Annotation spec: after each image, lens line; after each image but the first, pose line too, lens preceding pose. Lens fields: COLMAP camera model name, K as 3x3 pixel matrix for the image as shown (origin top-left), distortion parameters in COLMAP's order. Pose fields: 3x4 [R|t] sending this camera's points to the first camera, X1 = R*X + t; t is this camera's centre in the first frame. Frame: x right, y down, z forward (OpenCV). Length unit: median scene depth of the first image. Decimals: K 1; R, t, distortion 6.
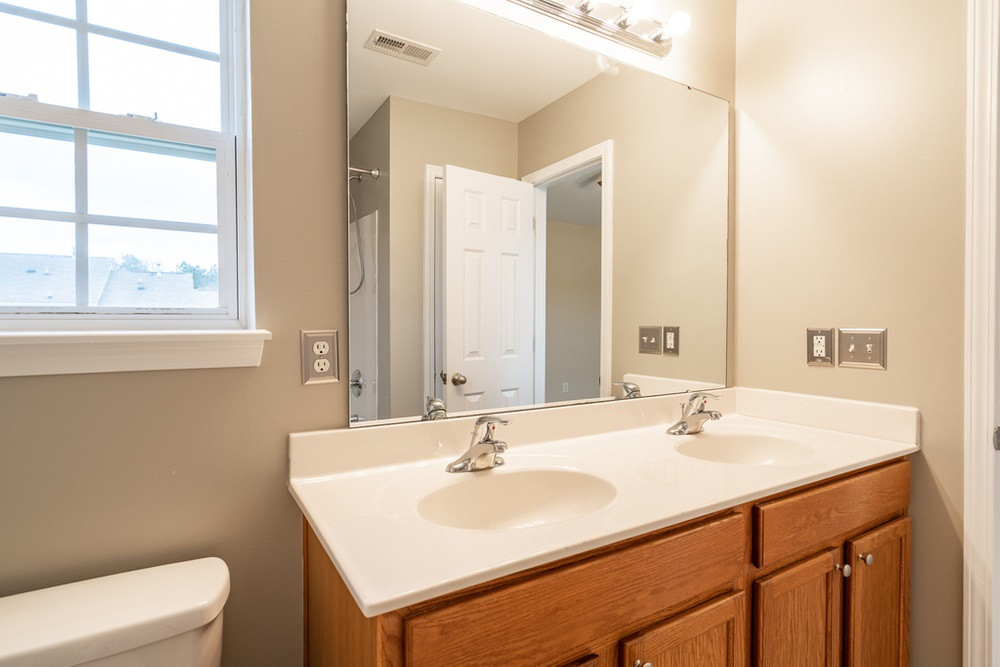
lens RADIAL K [[462.3, 0, 499.2], [0, 462.3, 323.1], [0, 0, 1]] dist [0.000795, 0.000164]
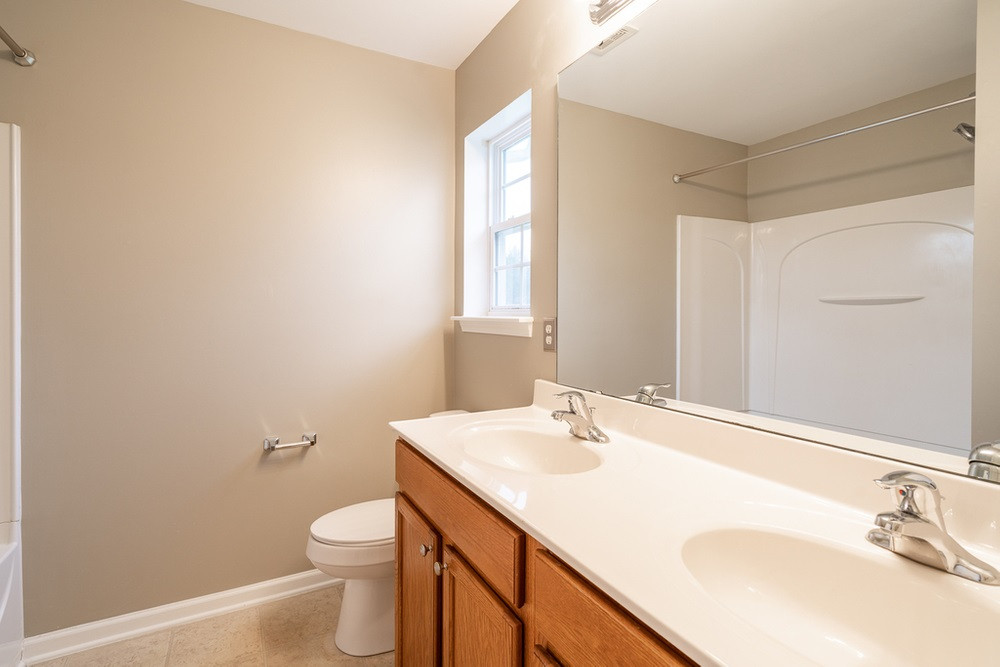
lens RADIAL K [[462.3, 0, 499.2], [0, 462.3, 323.1], [0, 0, 1]] dist [0.000795, 0.000164]
pose [[-0.016558, 0.020236, -0.999658, 1.281198], [-0.004821, 0.999782, 0.020319, 0.001244], [0.999851, 0.005155, -0.016457, 0.908396]]
